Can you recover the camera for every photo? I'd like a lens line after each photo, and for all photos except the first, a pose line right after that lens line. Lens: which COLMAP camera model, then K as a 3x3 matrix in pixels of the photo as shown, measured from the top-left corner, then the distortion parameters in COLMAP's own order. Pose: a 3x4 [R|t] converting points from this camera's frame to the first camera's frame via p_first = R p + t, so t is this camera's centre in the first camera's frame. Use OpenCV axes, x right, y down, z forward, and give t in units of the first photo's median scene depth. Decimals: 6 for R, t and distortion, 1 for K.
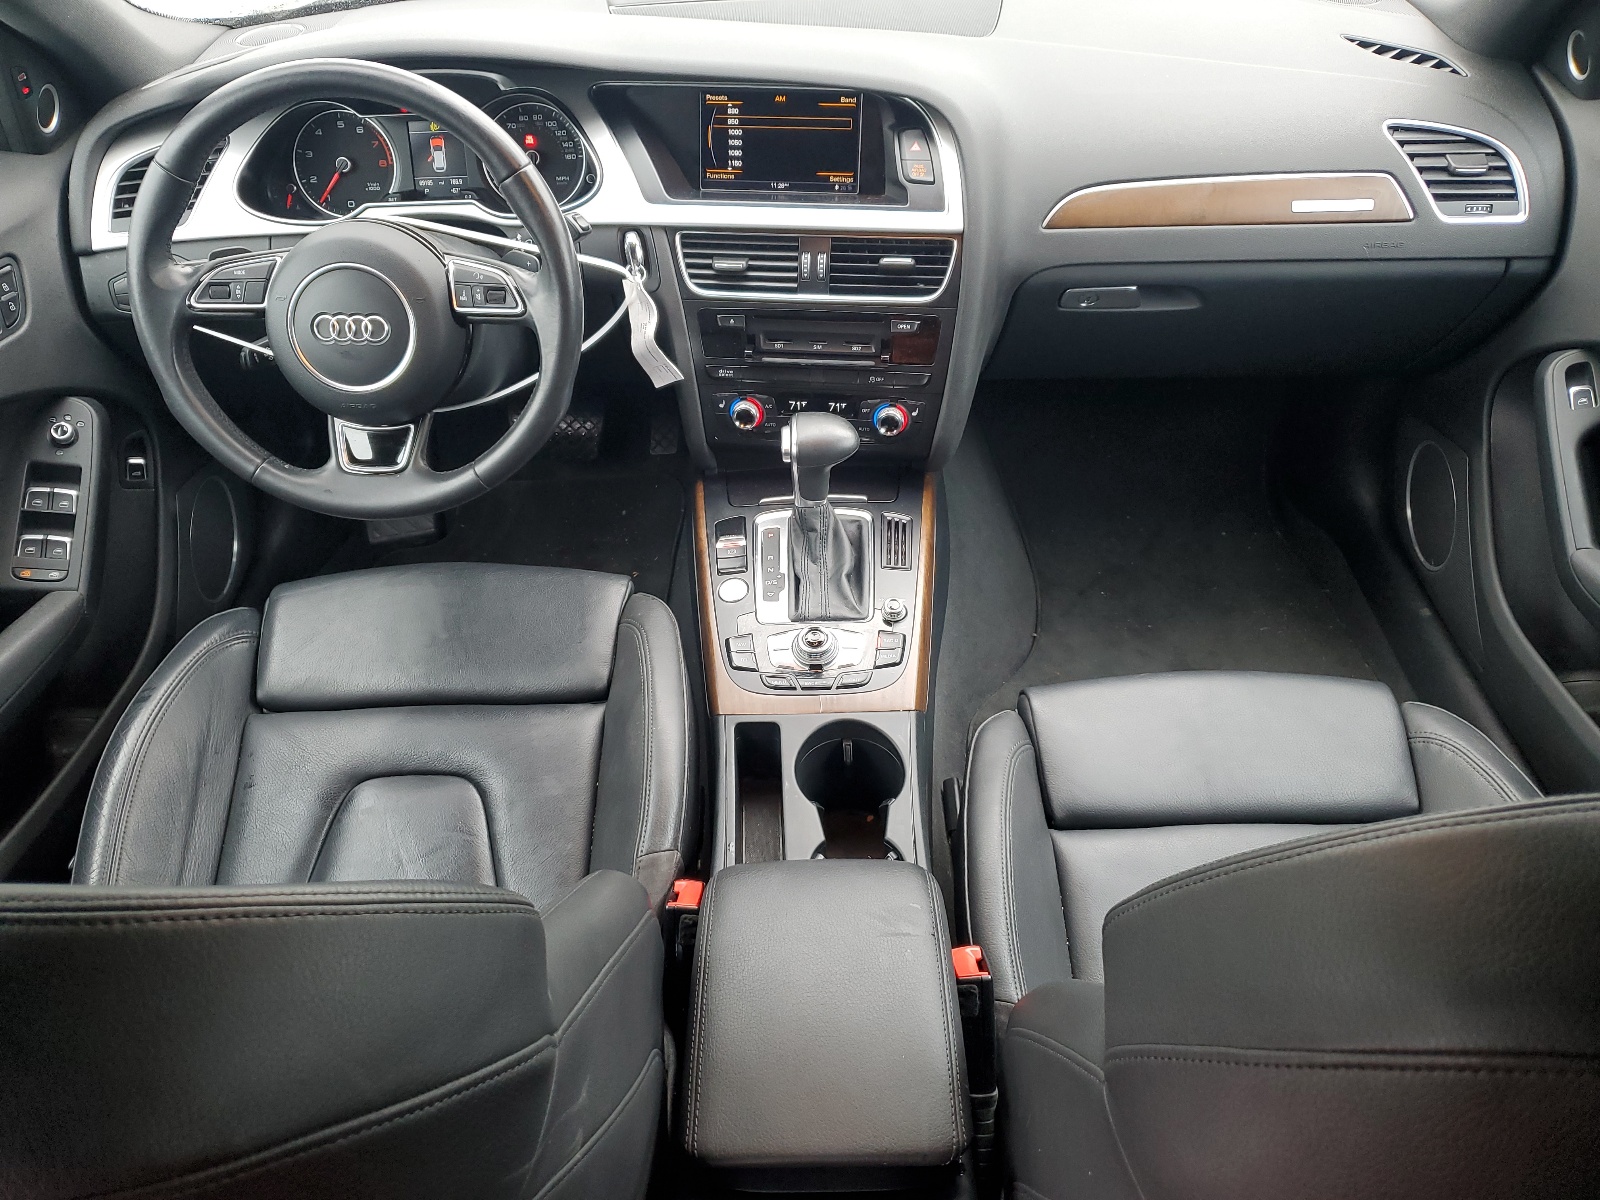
lens RADIAL K [[1220.3, 0, 798.2], [0, 1220.3, 599.8], [0, 0, 1]] dist [-0.003293, -0.001037]
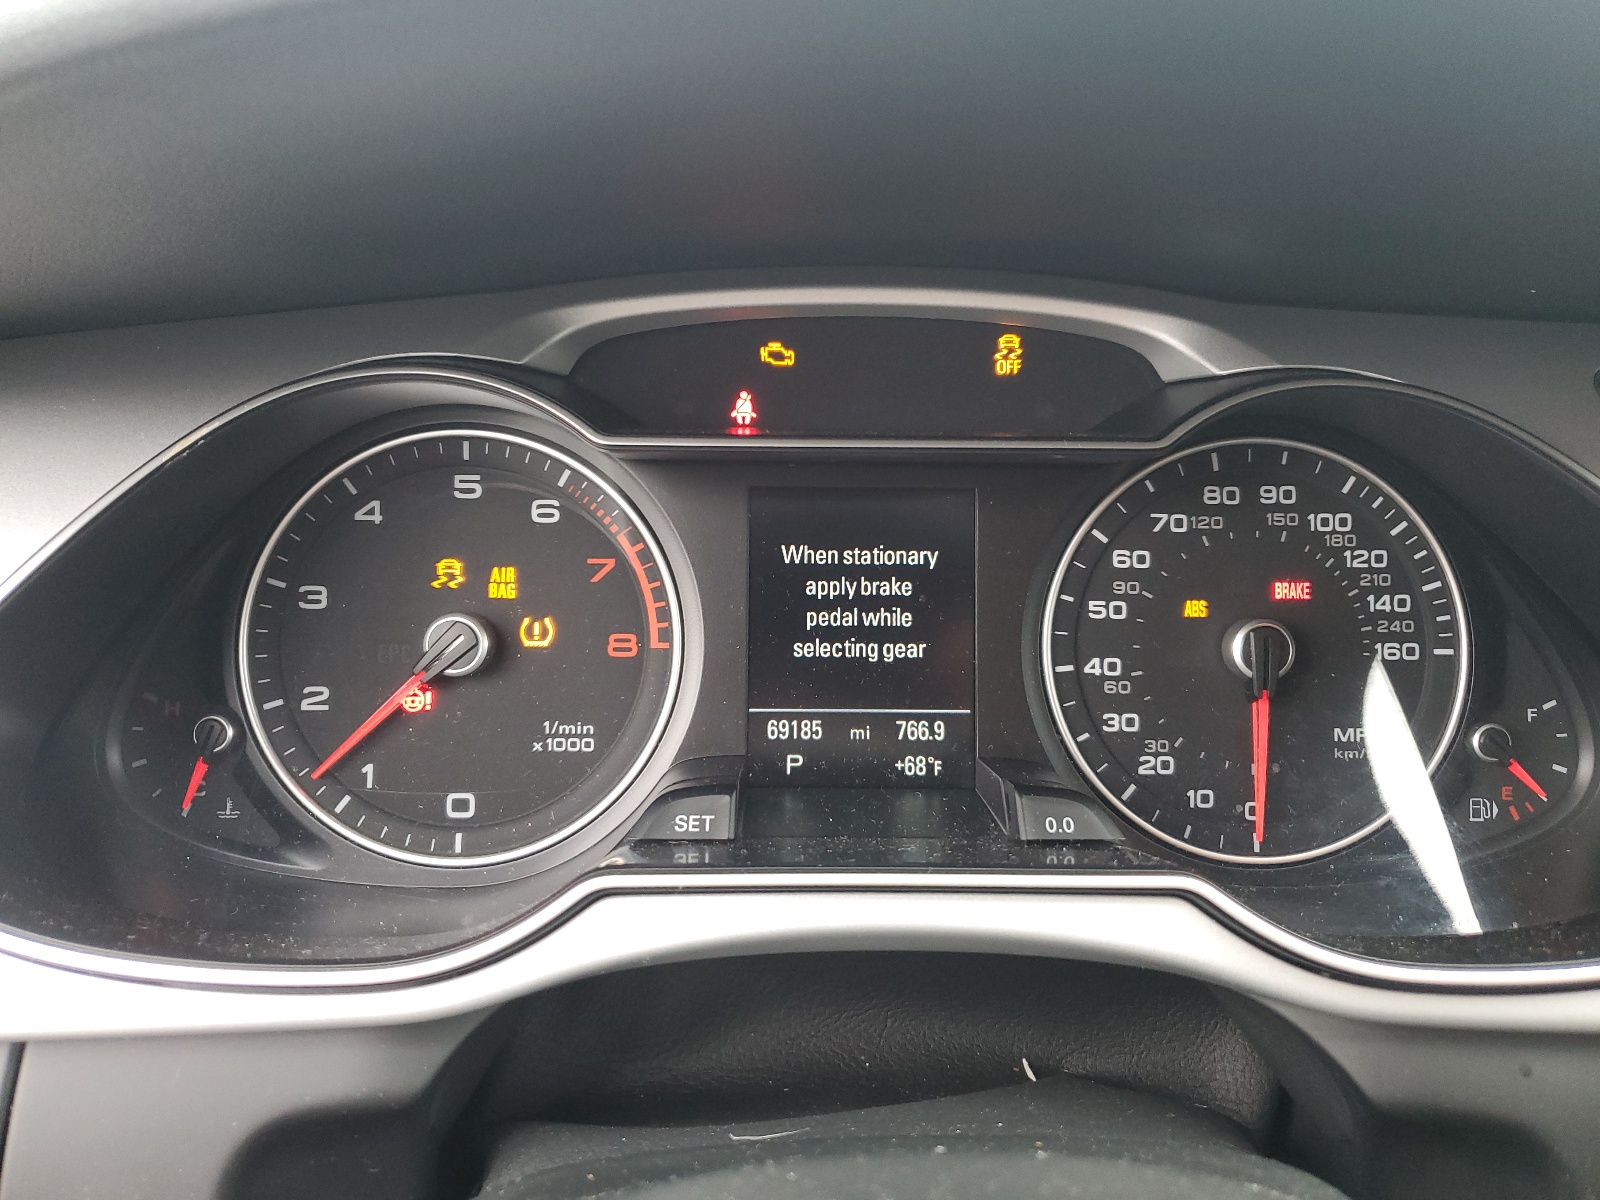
lens RADIAL K [[1220.3, 0, 801.2], [0, 1220.3, 601.2], [0, 0, 1]] dist [-0.003293, -0.001037]
pose [[0.998537, 0.039201, 0.037257, -0.314567], [-0.024509, 0.942112, -0.334400, -0.287062], [-0.048209, 0.332998, 0.941694, 0.770219]]
